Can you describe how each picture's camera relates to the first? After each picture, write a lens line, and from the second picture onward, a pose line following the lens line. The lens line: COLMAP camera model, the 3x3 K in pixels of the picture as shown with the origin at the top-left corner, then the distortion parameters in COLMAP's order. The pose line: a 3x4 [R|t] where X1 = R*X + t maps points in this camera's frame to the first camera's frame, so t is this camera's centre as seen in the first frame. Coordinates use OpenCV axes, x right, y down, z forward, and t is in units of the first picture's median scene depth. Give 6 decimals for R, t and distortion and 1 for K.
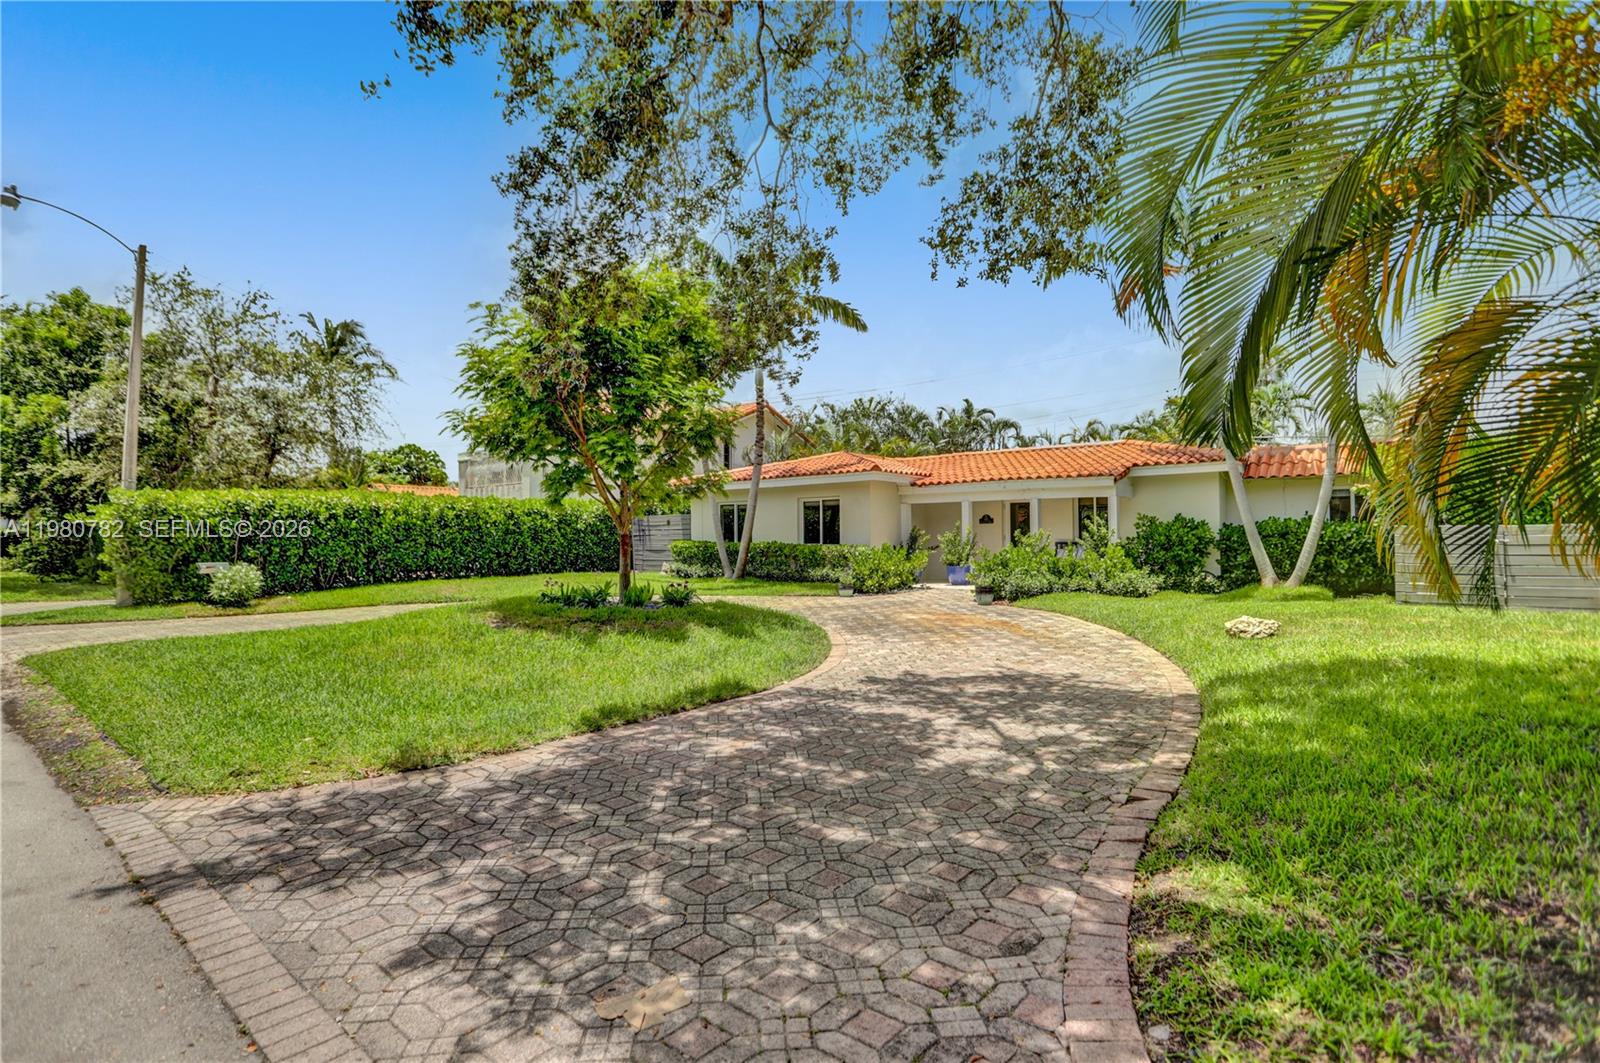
lens RADIAL K [[805.4, 0, 784.7], [0, 805.4, 515.3], [0, 0, 1]] dist [-0.079548, 0.041514]
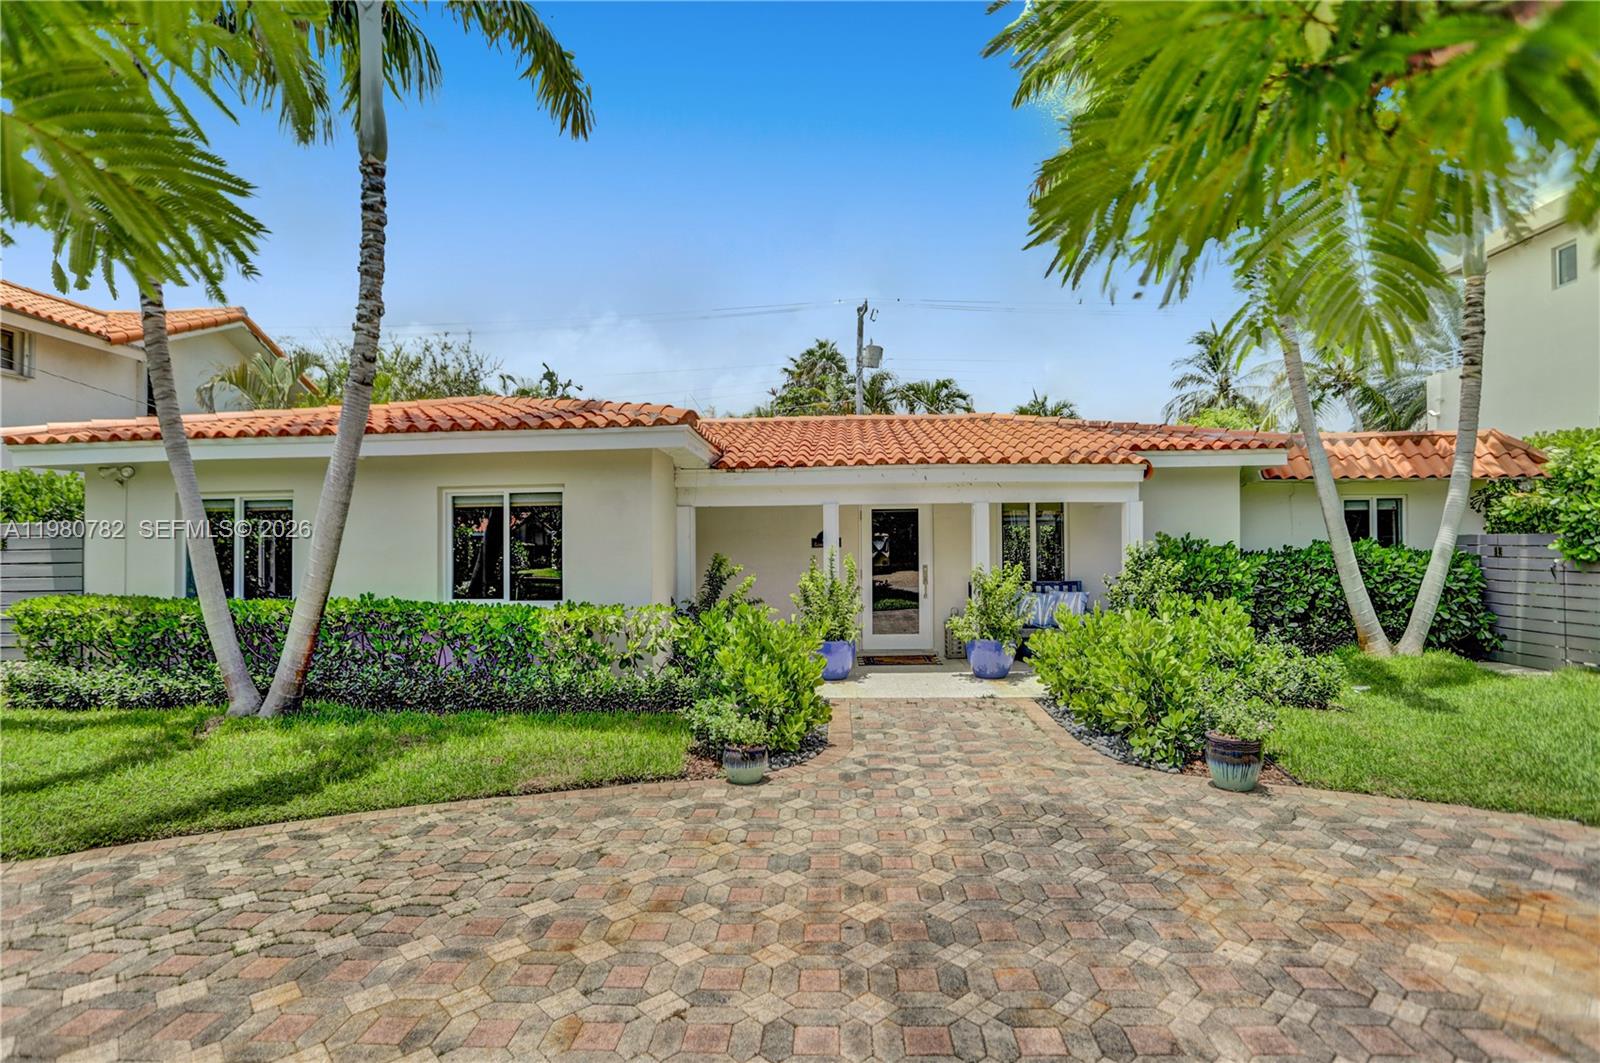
lens RADIAL K [[805.4, 0, 784.7], [0, 805.4, 515.3], [0, 0, 1]] dist [-0.079548, 0.041514]
pose [[0.764576, 0.006639, 0.644499, -0.112177], [-0.016261, 0.999827, 0.008992, -0.013785], [-0.644328, -0.017355, 0.764552, 0.596809]]
